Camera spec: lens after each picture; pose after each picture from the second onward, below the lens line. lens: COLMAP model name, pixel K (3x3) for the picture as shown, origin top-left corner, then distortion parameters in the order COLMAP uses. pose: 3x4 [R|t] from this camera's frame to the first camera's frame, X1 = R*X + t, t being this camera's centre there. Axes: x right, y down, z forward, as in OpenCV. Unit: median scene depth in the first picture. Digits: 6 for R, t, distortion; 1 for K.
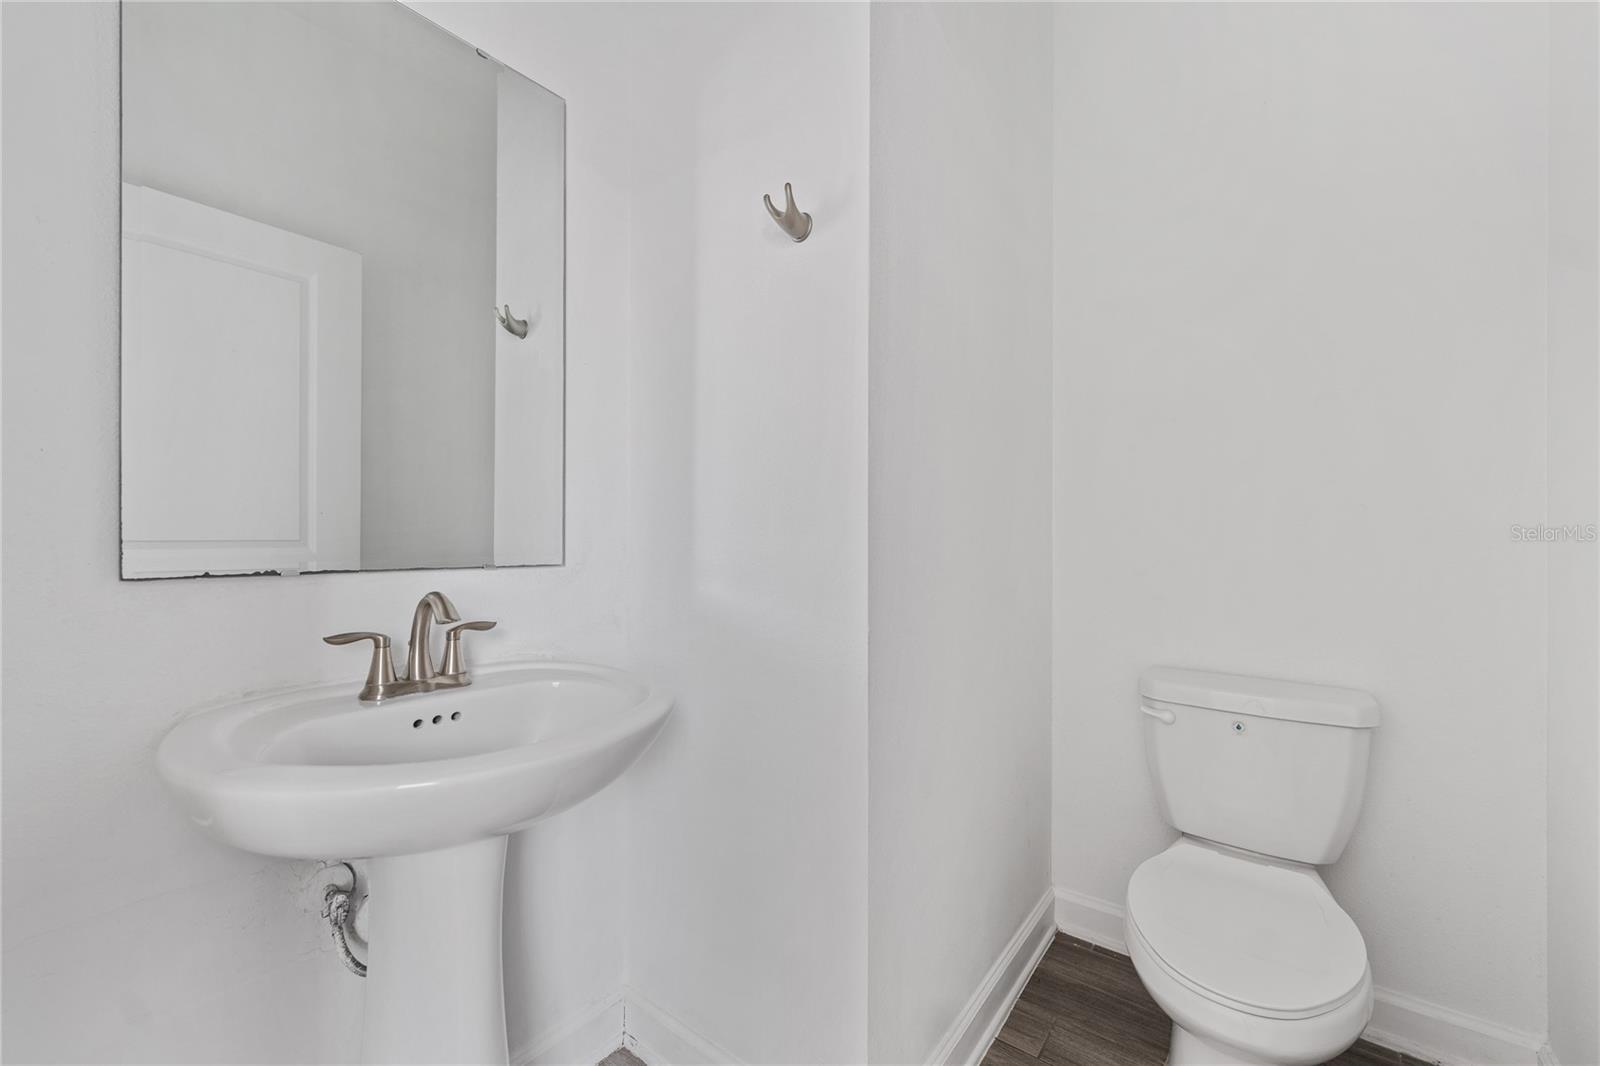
lens RADIAL K [[650.9, 0, 797.3], [0, 650.9, 531.4], [0, 0, 1]] dist [0.000784, -0.001010]
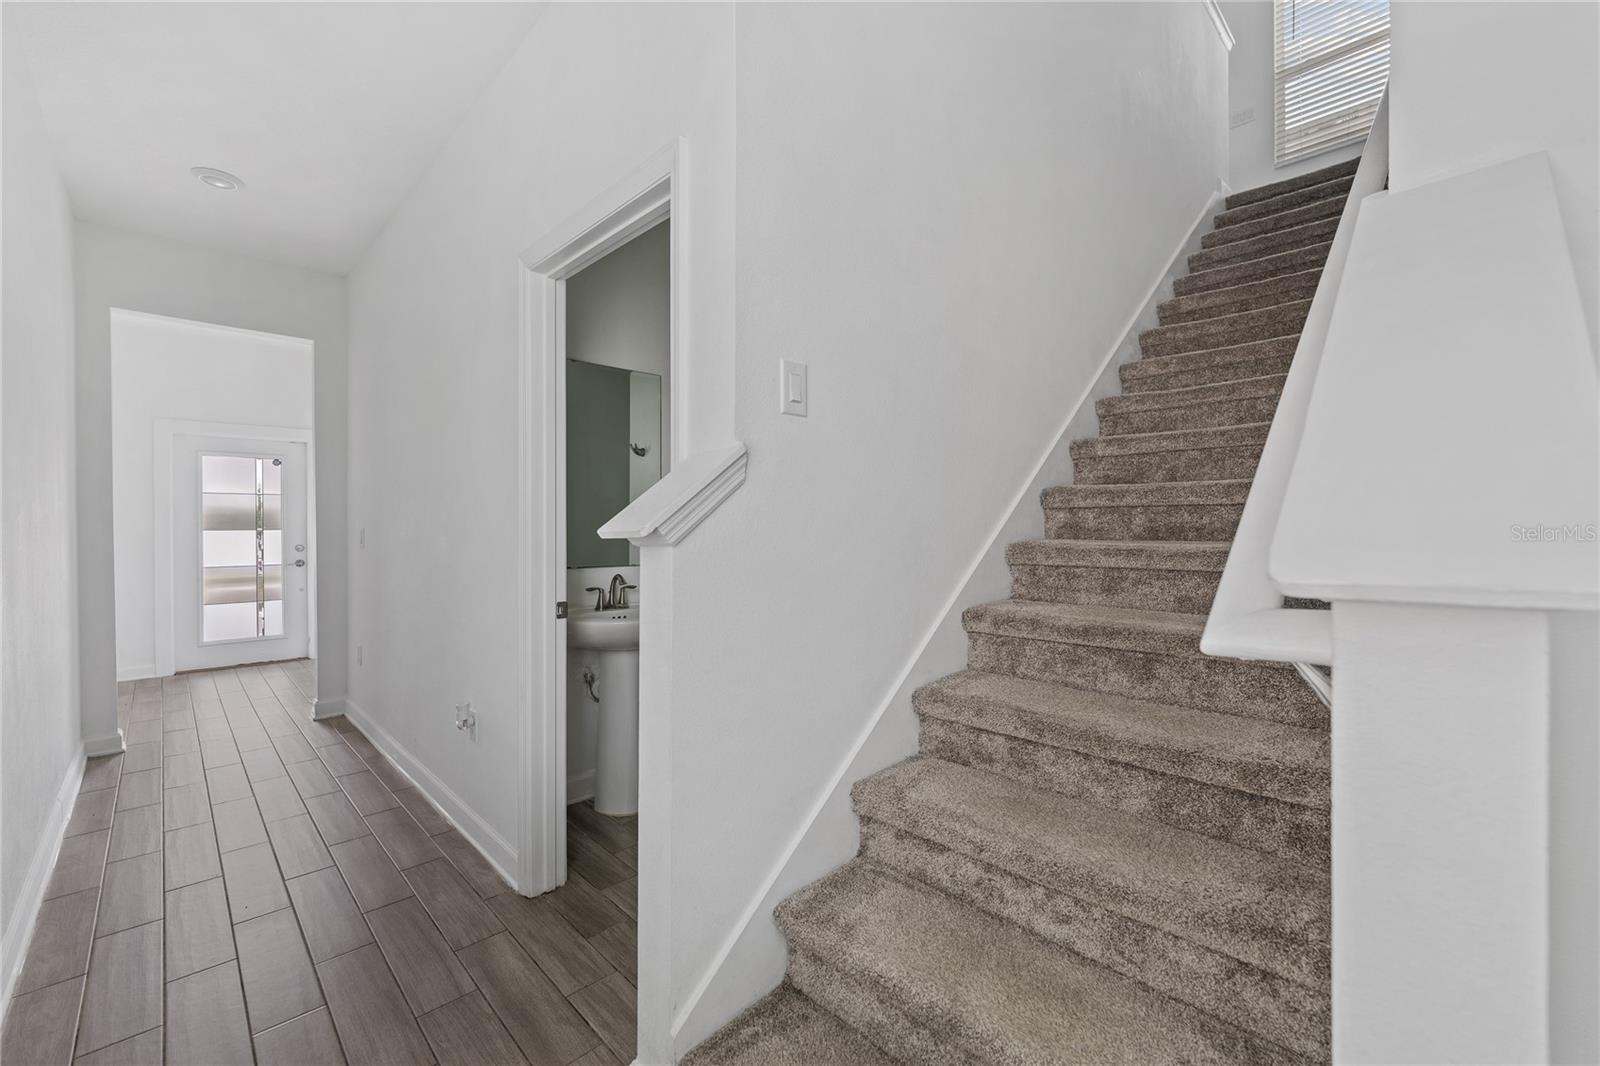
lens RADIAL K [[650.9, 0, 803.2], [0, 650.9, 533.5], [0, 0, 1]] dist [0.000784, -0.001010]
pose [[0.988826, -0.013724, -0.148440, 0.701320], [0.014621, 0.999881, 0.004954, -0.091368], [0.148354, -0.007069, 0.988909, -1.762157]]
